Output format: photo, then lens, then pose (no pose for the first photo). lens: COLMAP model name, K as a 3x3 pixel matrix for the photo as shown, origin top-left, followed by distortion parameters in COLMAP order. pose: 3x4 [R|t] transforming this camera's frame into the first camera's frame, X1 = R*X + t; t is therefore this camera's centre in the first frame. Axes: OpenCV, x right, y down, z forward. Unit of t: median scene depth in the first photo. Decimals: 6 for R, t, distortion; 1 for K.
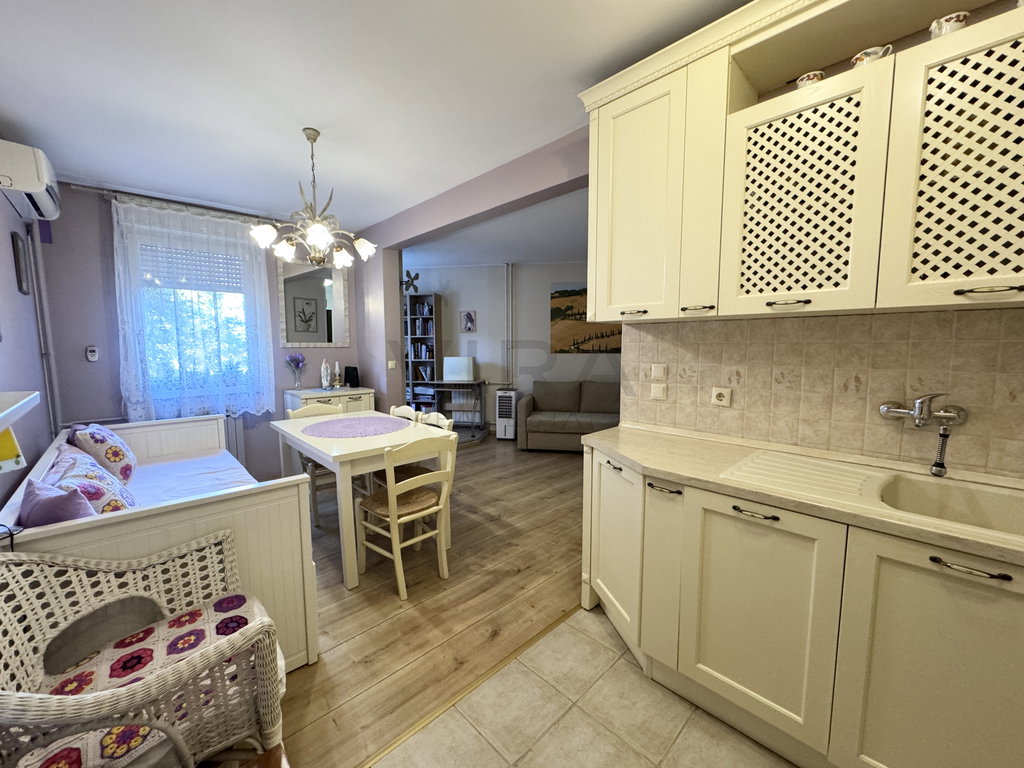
lens RADIAL K [[408.9, 0, 509.9], [0, 408.9, 385.7], [0, 0, 1]] dist [-0.005079, 0.000680]
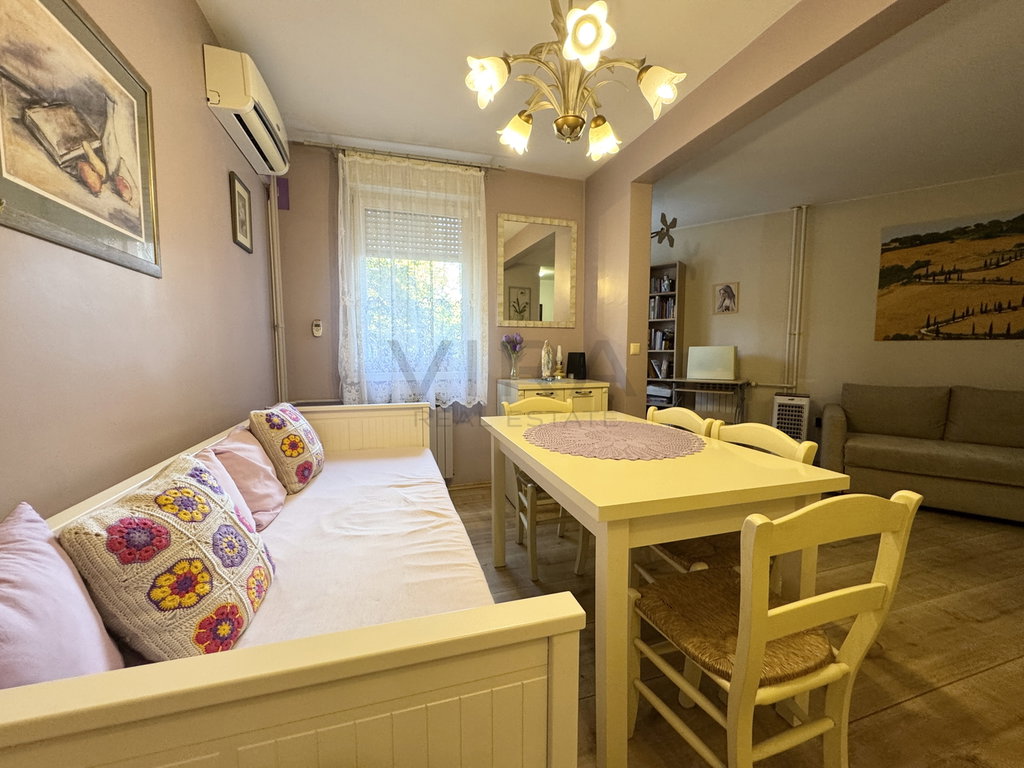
lens RADIAL K [[408.9, 0, 509.8], [0, 408.9, 384.4], [0, 0, 1]] dist [-0.005079, 0.000680]
pose [[0.893191, 0.040291, -0.447868, -0.202840], [-0.047829, 0.998840, -0.005529, 0.029689], [0.447126, 0.026360, 0.894083, 0.344911]]
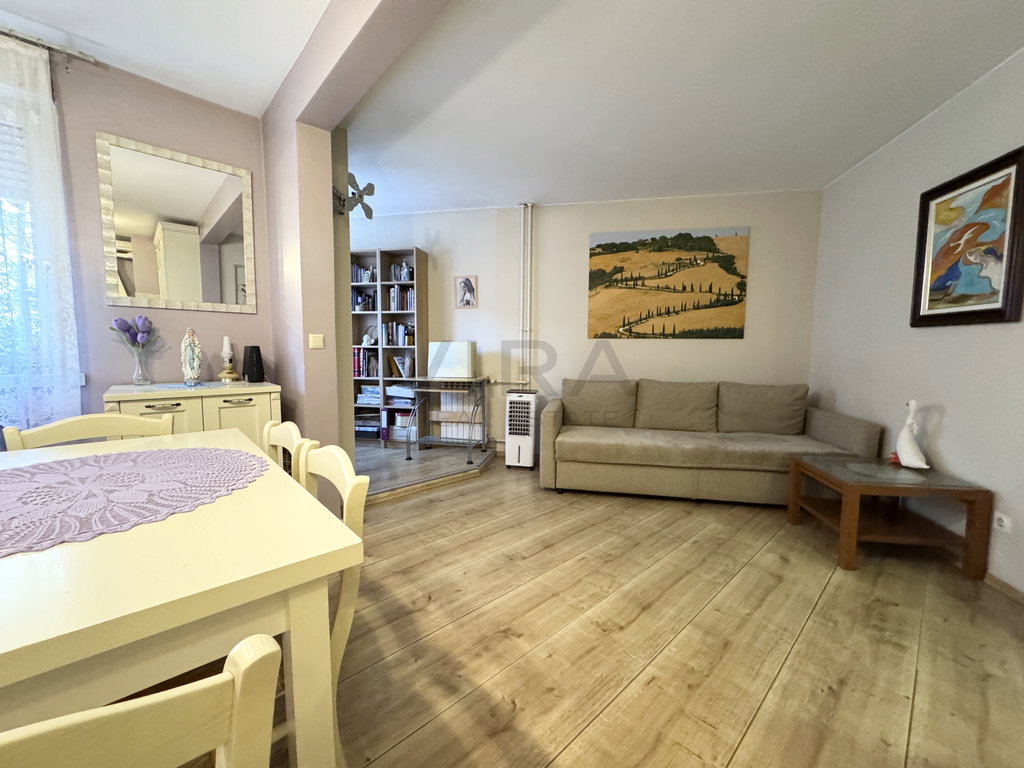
lens RADIAL K [[408.9, 0, 510.0], [0, 408.9, 383.6], [0, 0, 1]] dist [-0.005079, 0.000680]
pose [[0.999702, 0.012222, -0.021133, -0.022692], [-0.012608, 0.999754, -0.018259, 0.014927], [0.020904, 0.018520, 0.999610, 0.573184]]
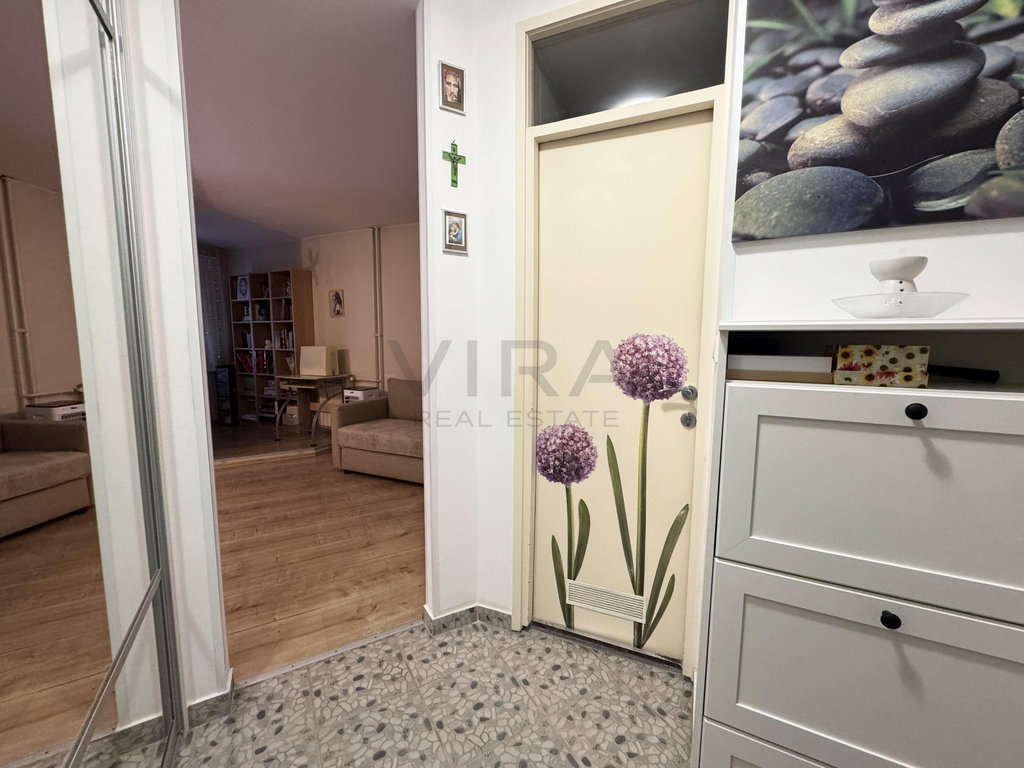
lens RADIAL K [[408.9, 0, 510.0], [0, 408.9, 383.0], [0, 0, 1]] dist [-0.005079, 0.000680]
pose [[0.970941, 0.031882, -0.237185, 0.766537], [-0.031399, 0.999490, 0.005812, -0.024369], [0.237249, 0.001805, 0.971447, 0.521159]]
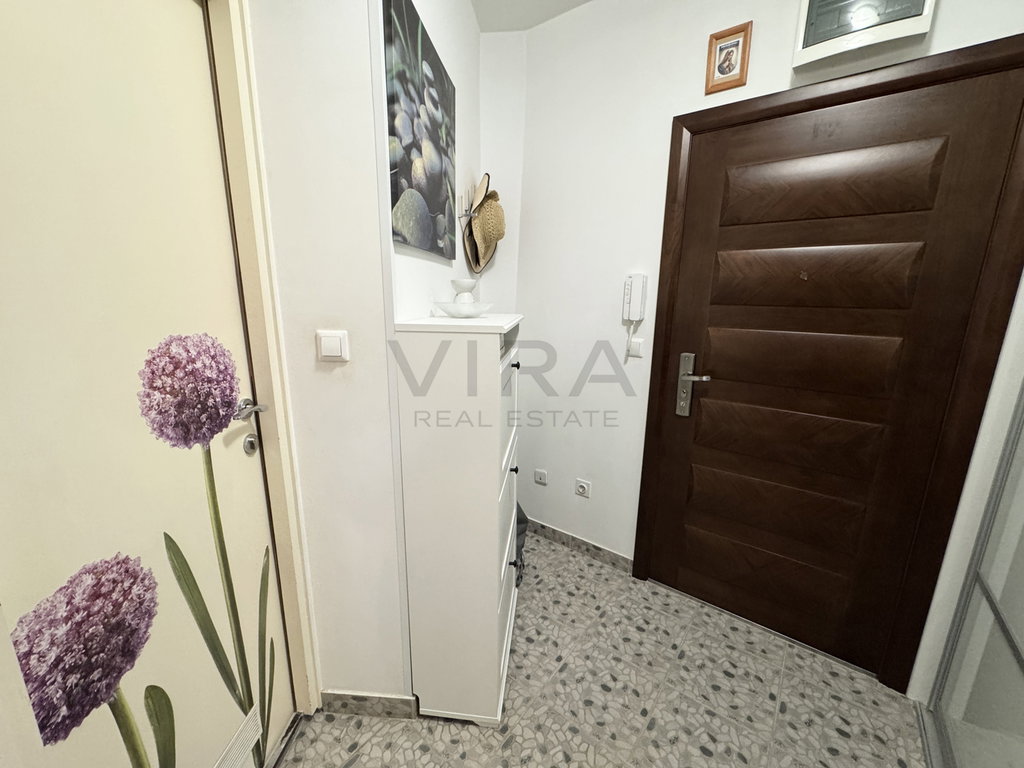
lens RADIAL K [[408.9, 0, 510.3], [0, 408.9, 384.1], [0, 0, 1]] dist [-0.005079, 0.000680]
pose [[-0.133394, -0.214227, 0.967632, 0.522927], [0.087444, 0.970006, 0.226808, -0.089041], [-0.987198, 0.114869, -0.110660, 0.813588]]
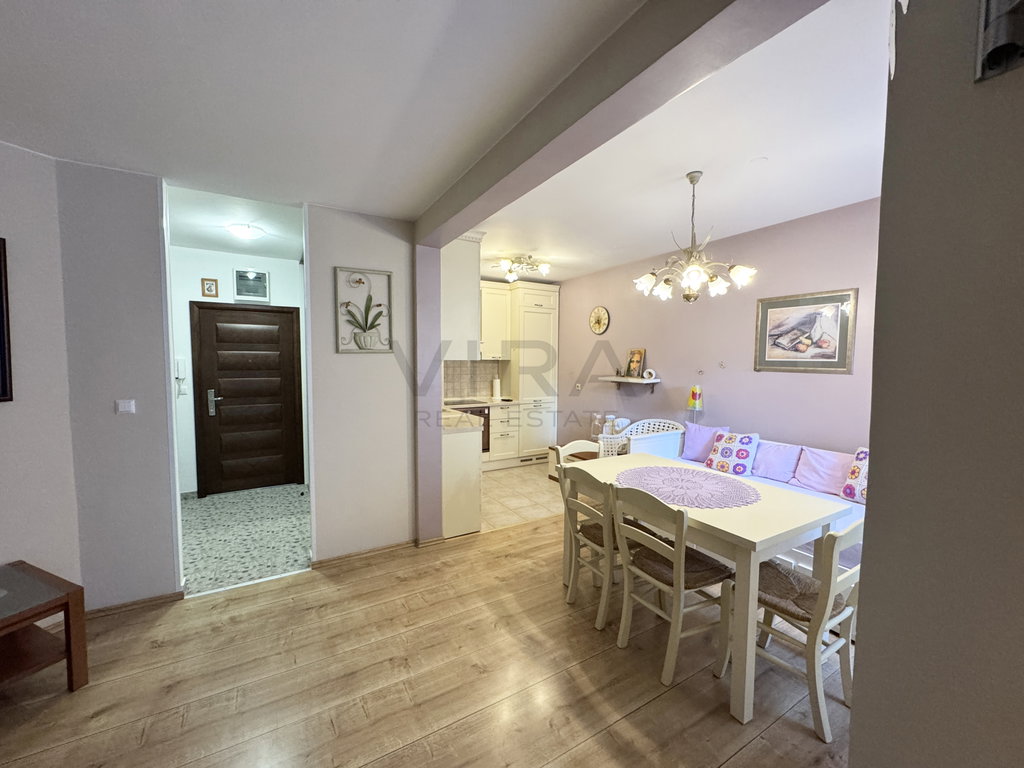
lens RADIAL K [[408.9, 0, 508.9], [0, 408.9, 385.9], [0, 0, 1]] dist [-0.005079, 0.000680]
pose [[-0.971519, -0.016039, 0.236418, -0.194161], [0.022901, 0.986681, 0.161045, -0.185524], [-0.235852, 0.161873, -0.958212, 1.515994]]
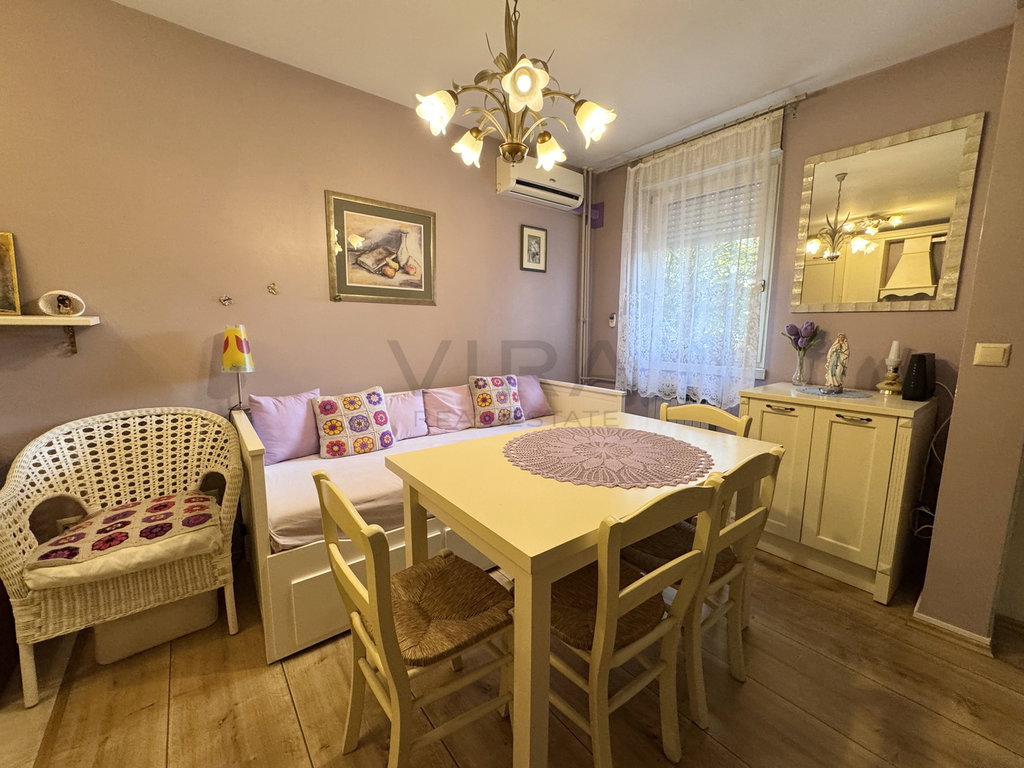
lens RADIAL K [[408.9, 0, 511.3], [0, 408.9, 384.5], [0, 0, 1]] dist [-0.005079, 0.000680]
pose [[-0.094529, 0.143186, -0.985171, 0.123365], [-0.106472, 0.982472, 0.153010, -0.043839], [0.989812, 0.119357, -0.077627, 0.770518]]
